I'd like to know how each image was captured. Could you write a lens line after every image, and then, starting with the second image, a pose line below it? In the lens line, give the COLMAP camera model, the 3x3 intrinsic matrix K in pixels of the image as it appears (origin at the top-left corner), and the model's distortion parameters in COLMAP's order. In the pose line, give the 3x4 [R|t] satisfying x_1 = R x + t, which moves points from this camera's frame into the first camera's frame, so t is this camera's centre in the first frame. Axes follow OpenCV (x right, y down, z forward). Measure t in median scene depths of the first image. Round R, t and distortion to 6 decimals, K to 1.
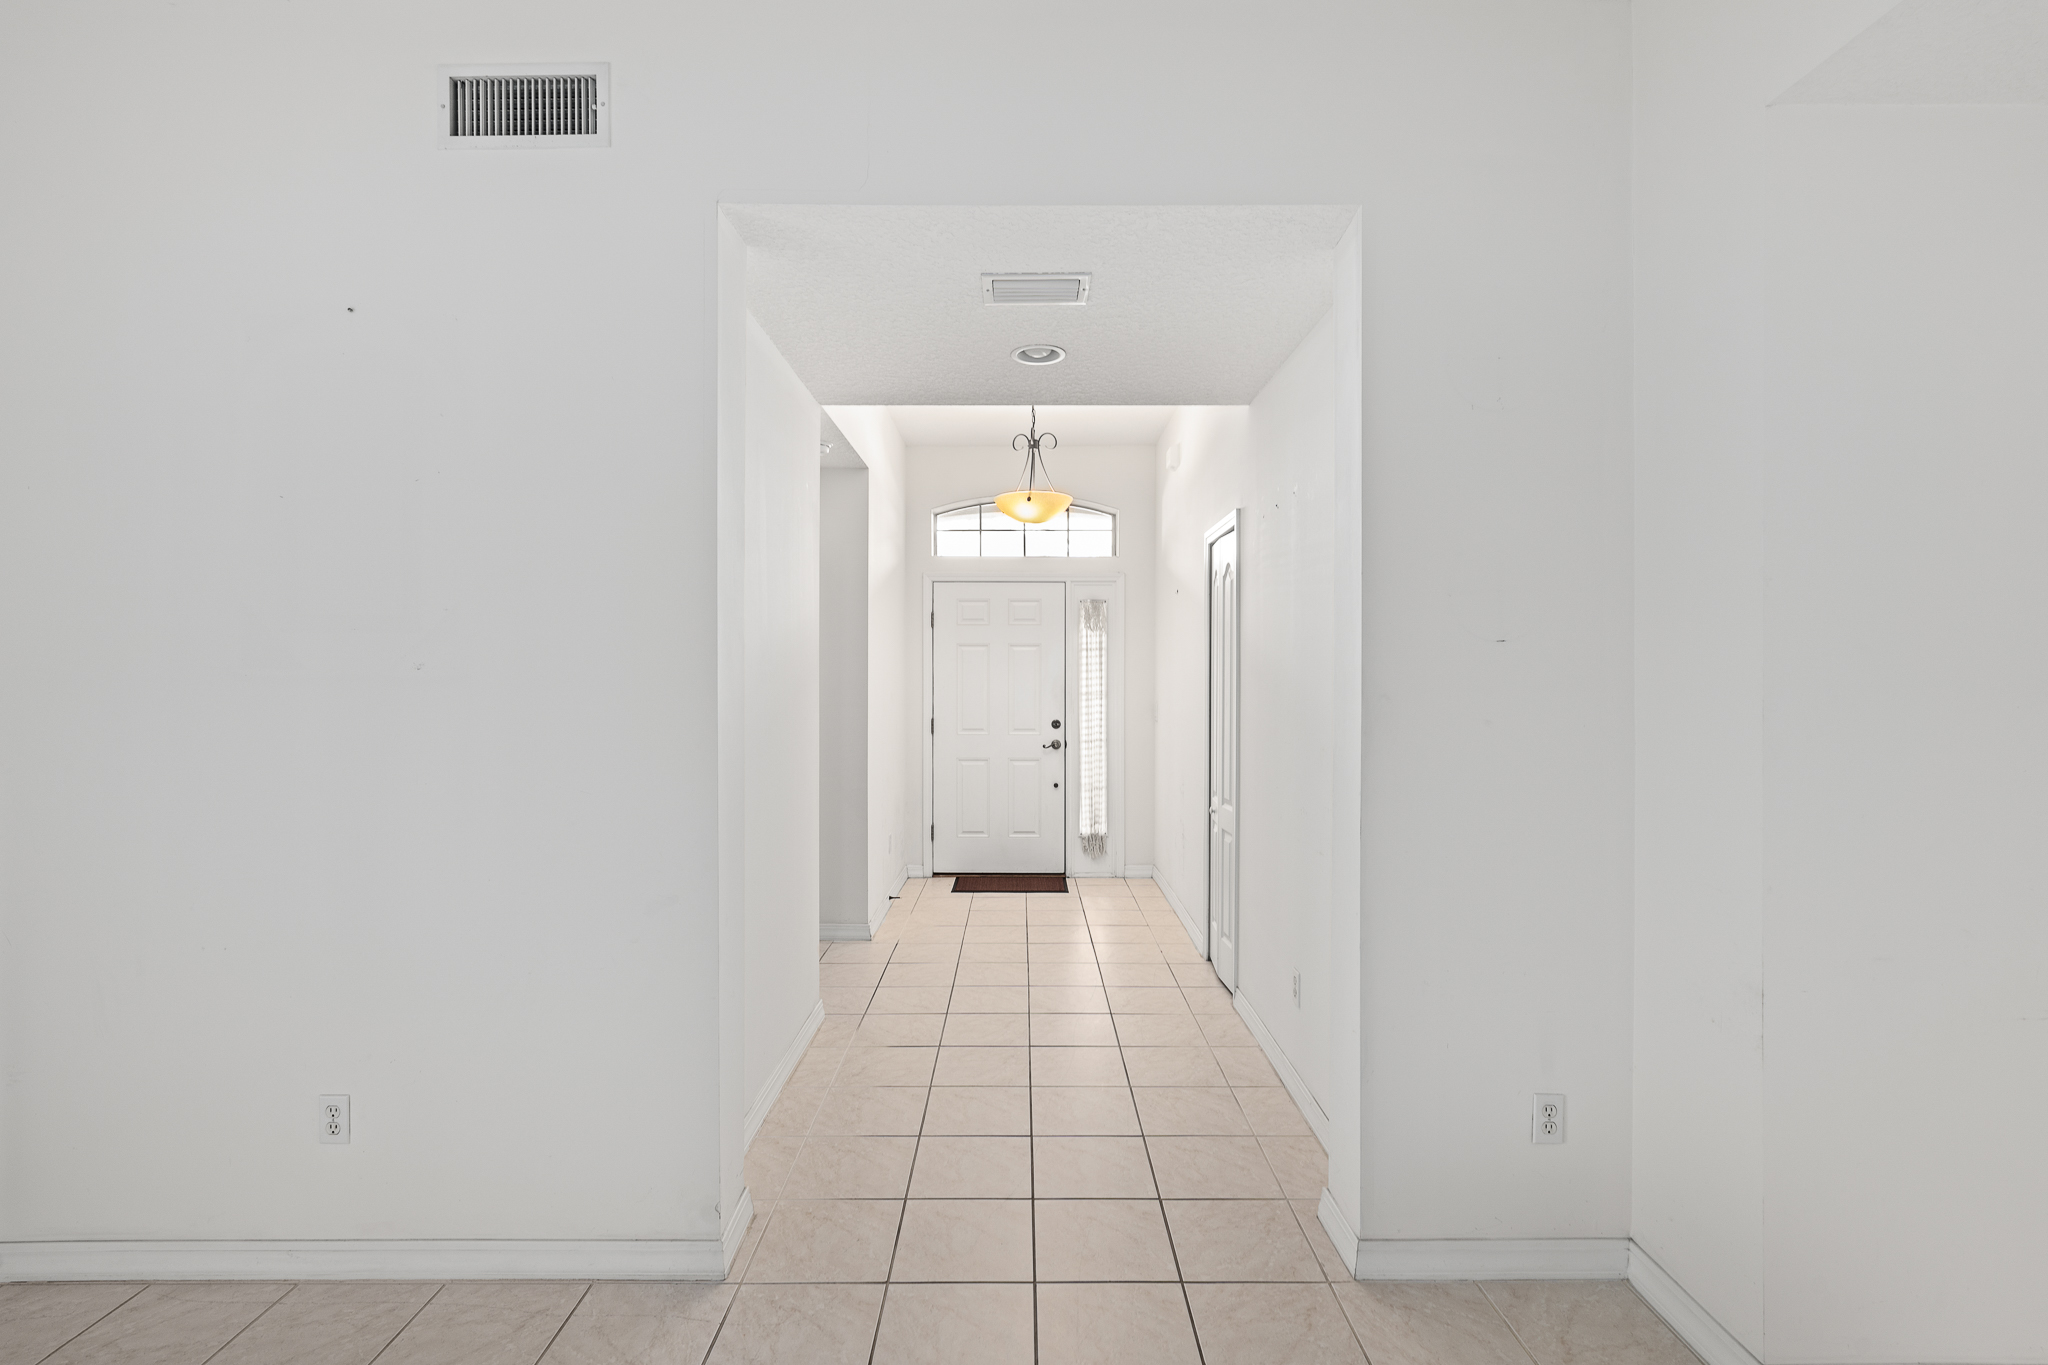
lens RADIAL K [[931.2, 0, 1018.5], [0, 931.2, 676.9], [0, 0, 1]] dist [-0.006549, 0.003241]
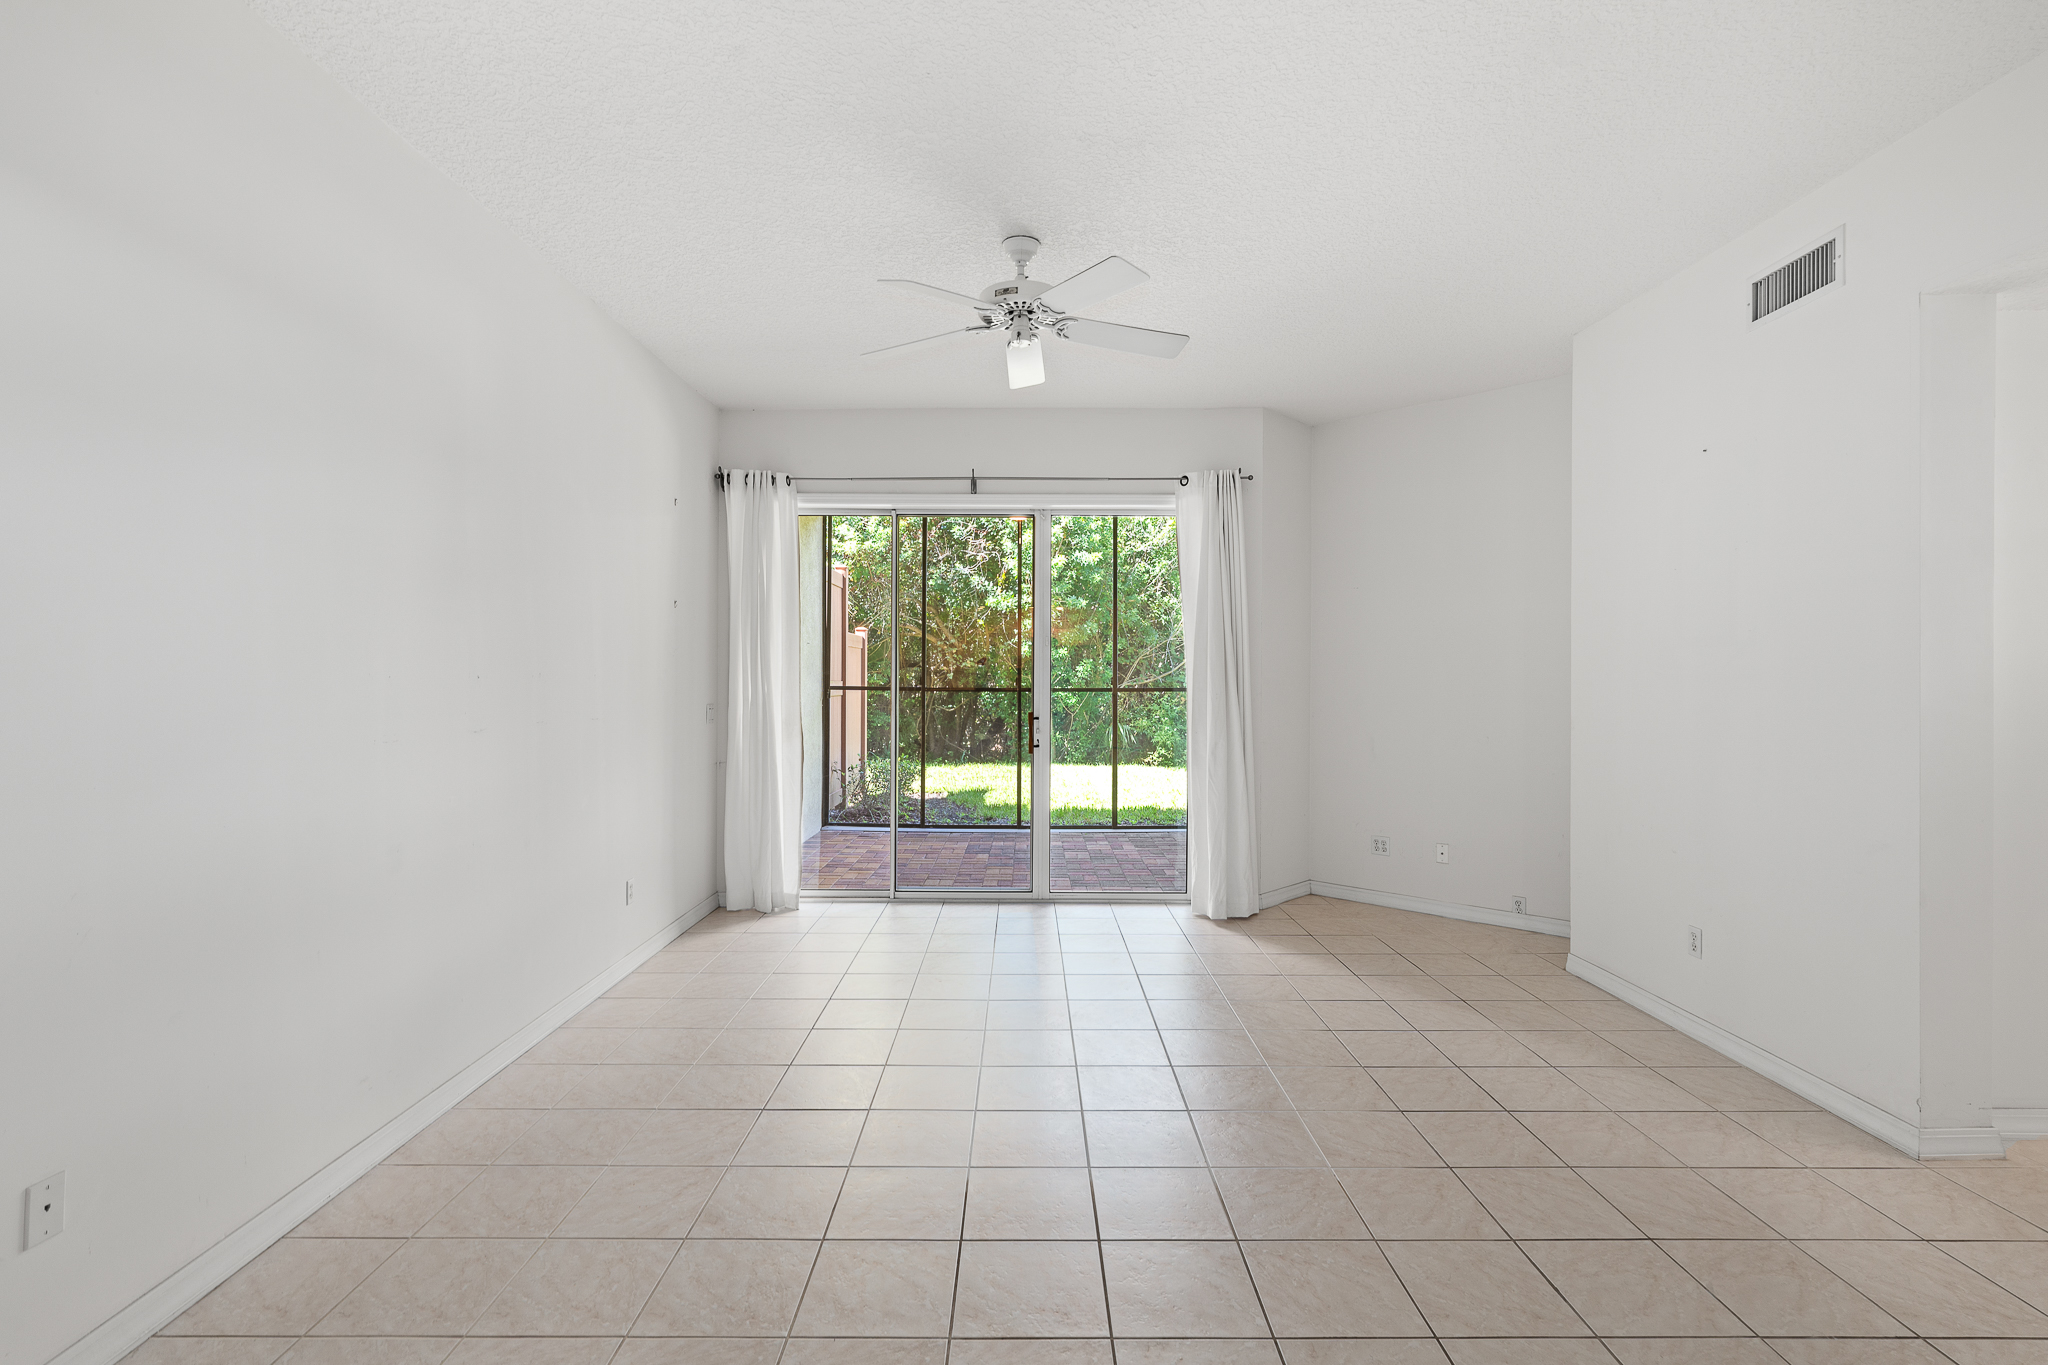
lens RADIAL K [[931.2, 0, 1042.5], [0, 931.2, 679.0], [0, 0, 1]] dist [-0.006549, 0.003241]
pose [[0.017998, 0.003656, -0.999831, 0.895275], [-0.005237, 0.999980, 0.003562, 0.007741], [0.999824, 0.005172, 0.018016, -0.195074]]
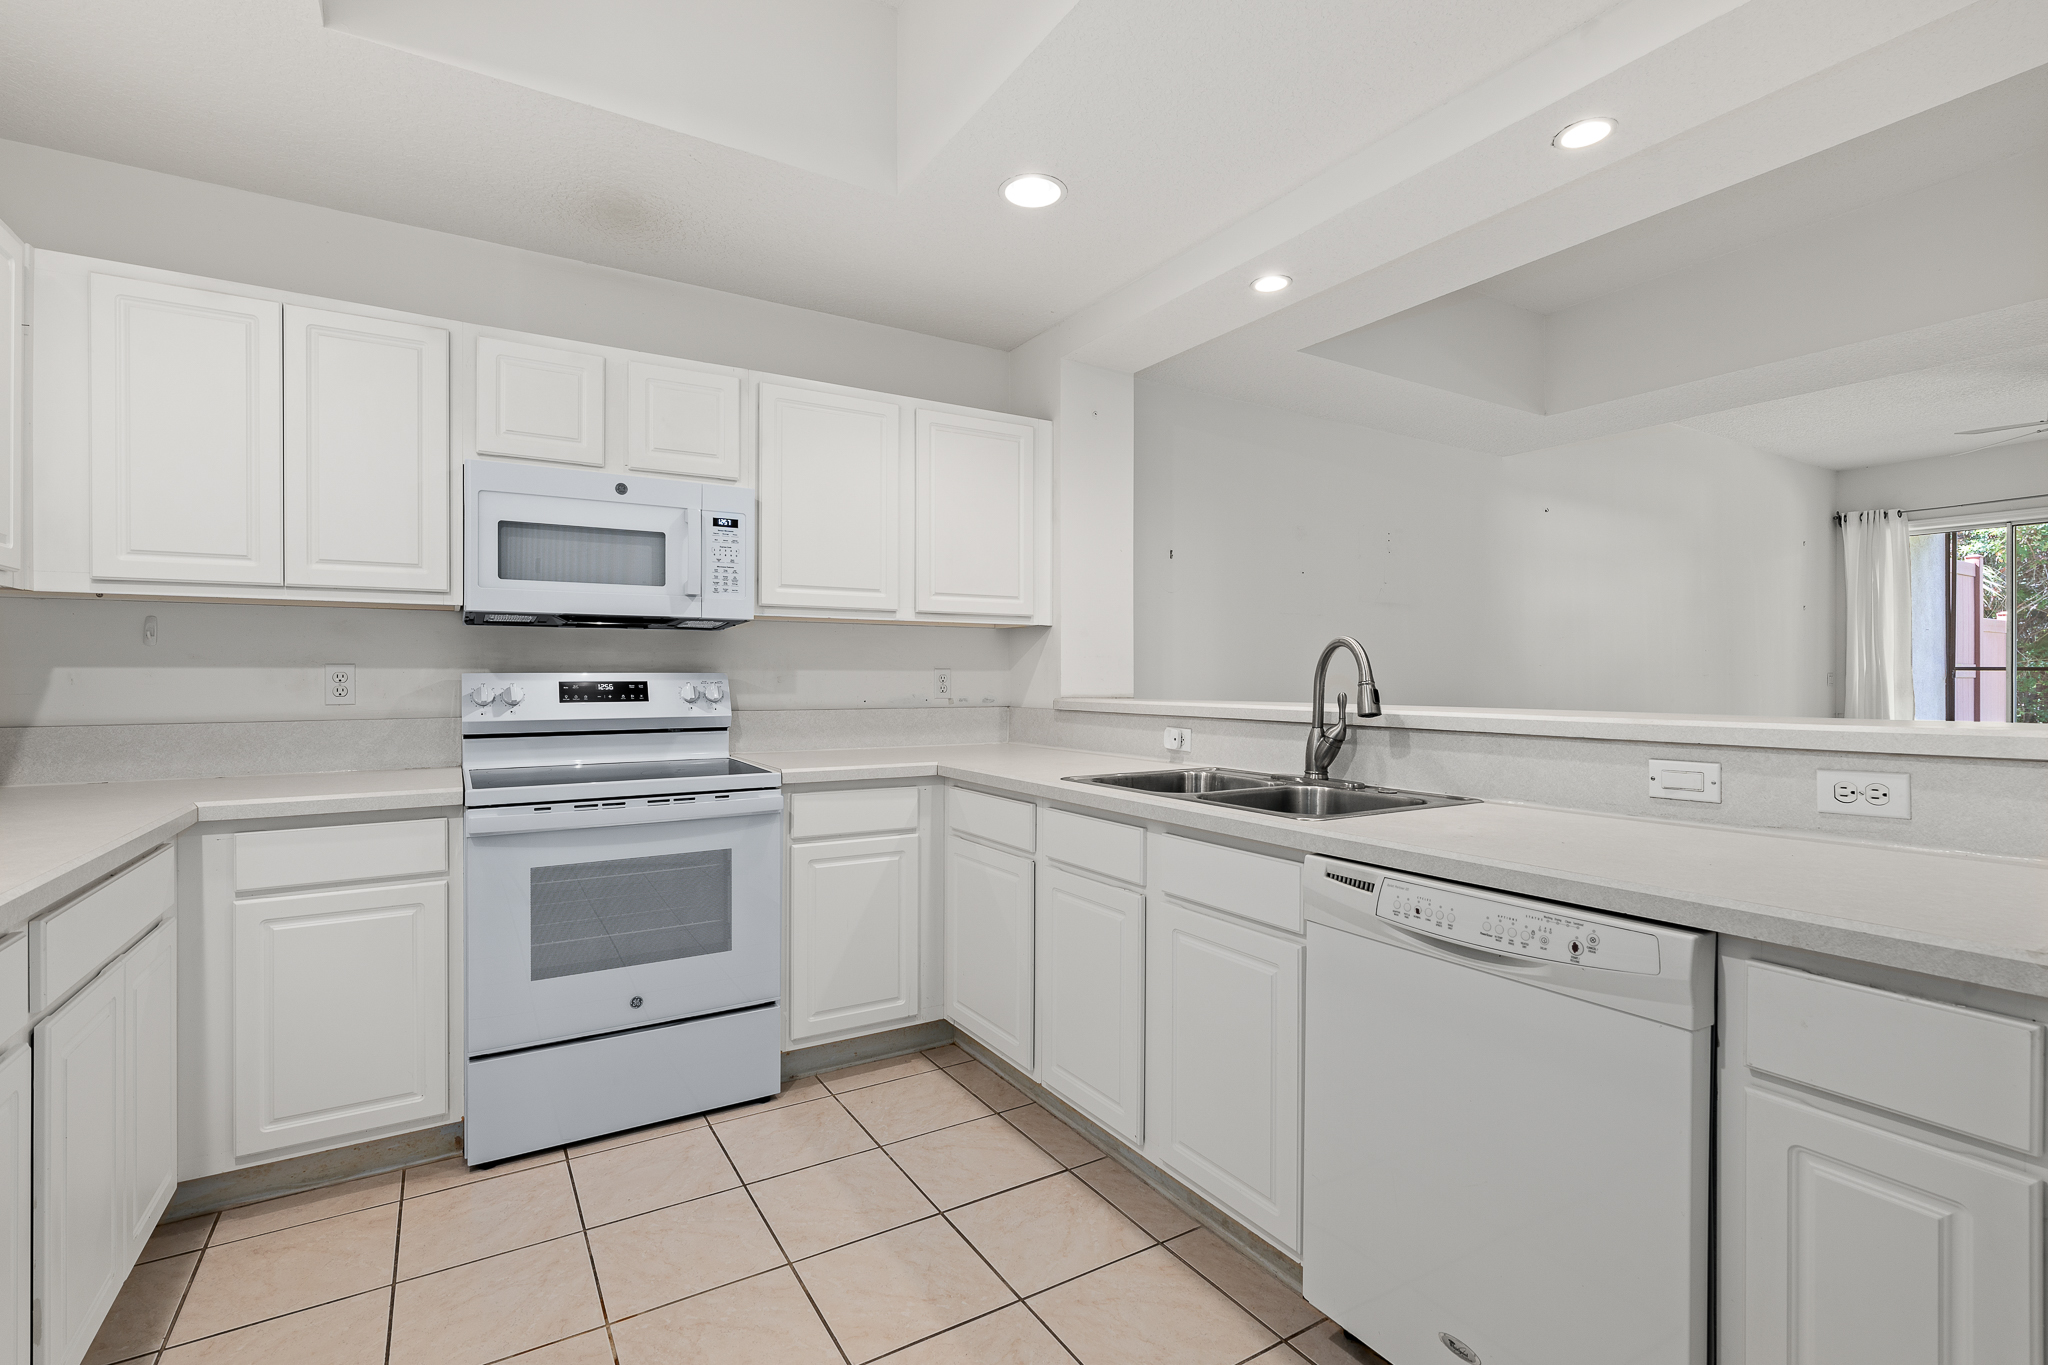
lens RADIAL K [[931.2, 0, 1015.9], [0, 931.2, 674.4], [0, 0, 1]] dist [-0.006549, 0.003241]
pose [[-0.852158, -0.001008, -0.523283, 3.049327], [-0.001495, 0.999999, 0.000508, 0.099095], [0.523282, 0.001215, -0.852159, 0.403309]]
